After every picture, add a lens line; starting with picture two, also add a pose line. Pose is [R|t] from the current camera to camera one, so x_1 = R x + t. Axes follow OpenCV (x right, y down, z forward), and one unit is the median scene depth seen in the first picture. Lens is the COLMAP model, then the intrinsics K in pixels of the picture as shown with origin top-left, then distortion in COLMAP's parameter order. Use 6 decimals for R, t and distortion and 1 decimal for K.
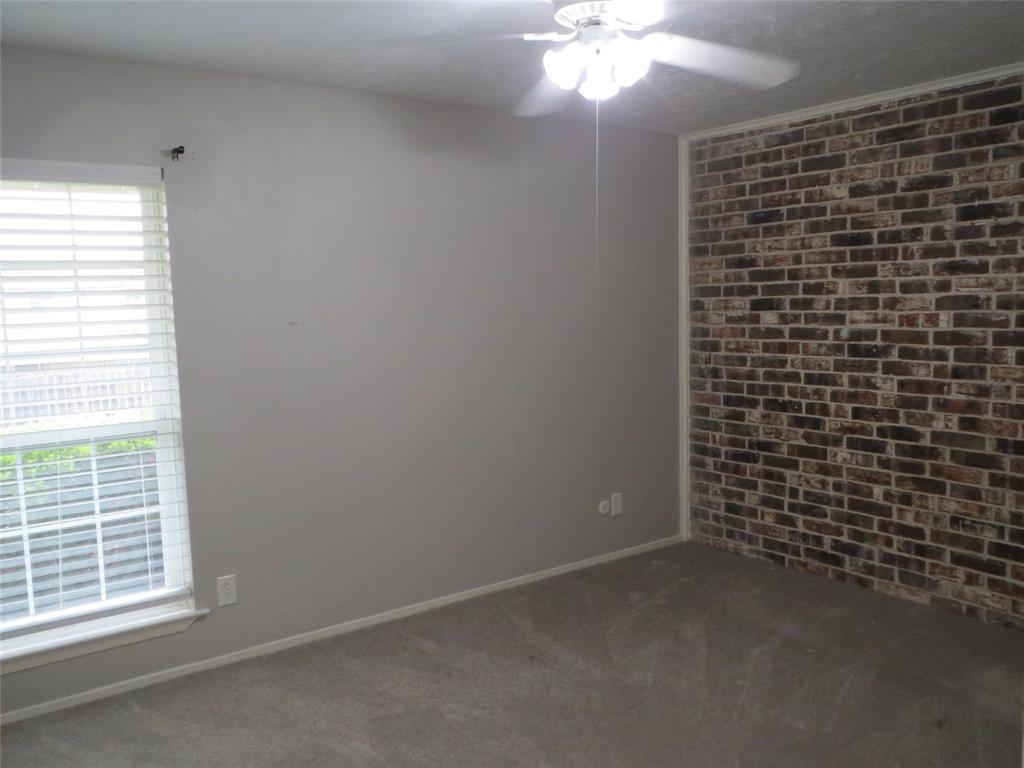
lens RADIAL K [[852.4, 0, 512.0], [0, 852.4, 384.0], [0, 0, 1]] dist [-0.025278, 0.005417]
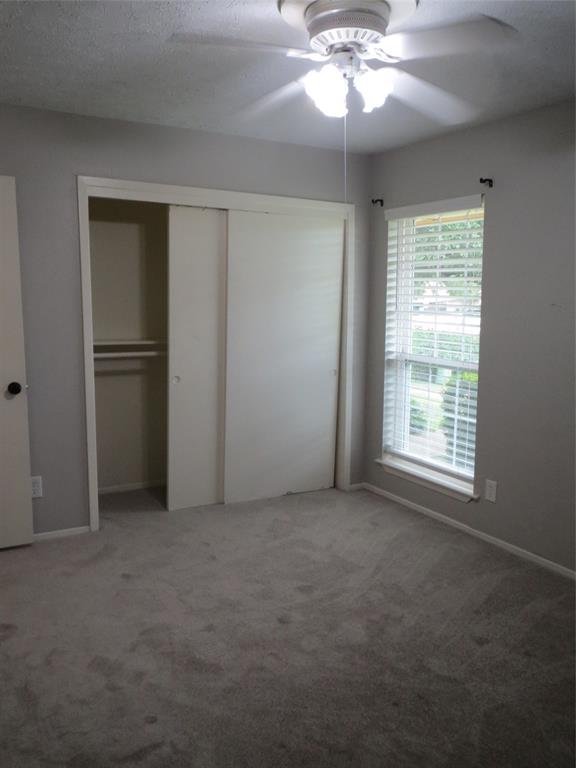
lens RADIAL K [[639.3, 0, 288.0], [0, 639.3, 384.0], [0, 0, 1]] dist [-0.025278, 0.005417]
pose [[-0.104742, 0.162754, -0.981091, 0.532712], [-0.114239, 0.978018, 0.174441, -0.058296], [0.987916, 0.130350, -0.083847, 0.553136]]
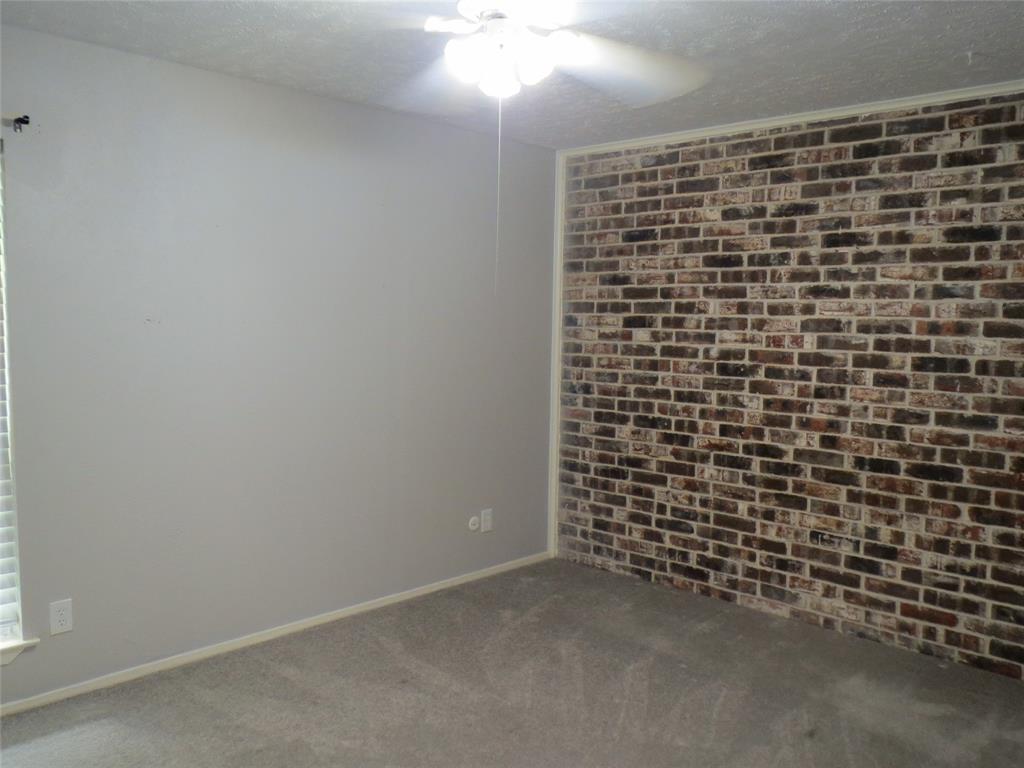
lens RADIAL K [[852.4, 0, 512.0], [0, 852.4, 384.0], [0, 0, 1]] dist [-0.025278, 0.005417]
pose [[0.984578, 0.025436, 0.173089, -0.025455], [-0.021841, 0.999505, -0.022641, 0.007220], [-0.173580, 0.018511, 0.984646, 0.033452]]
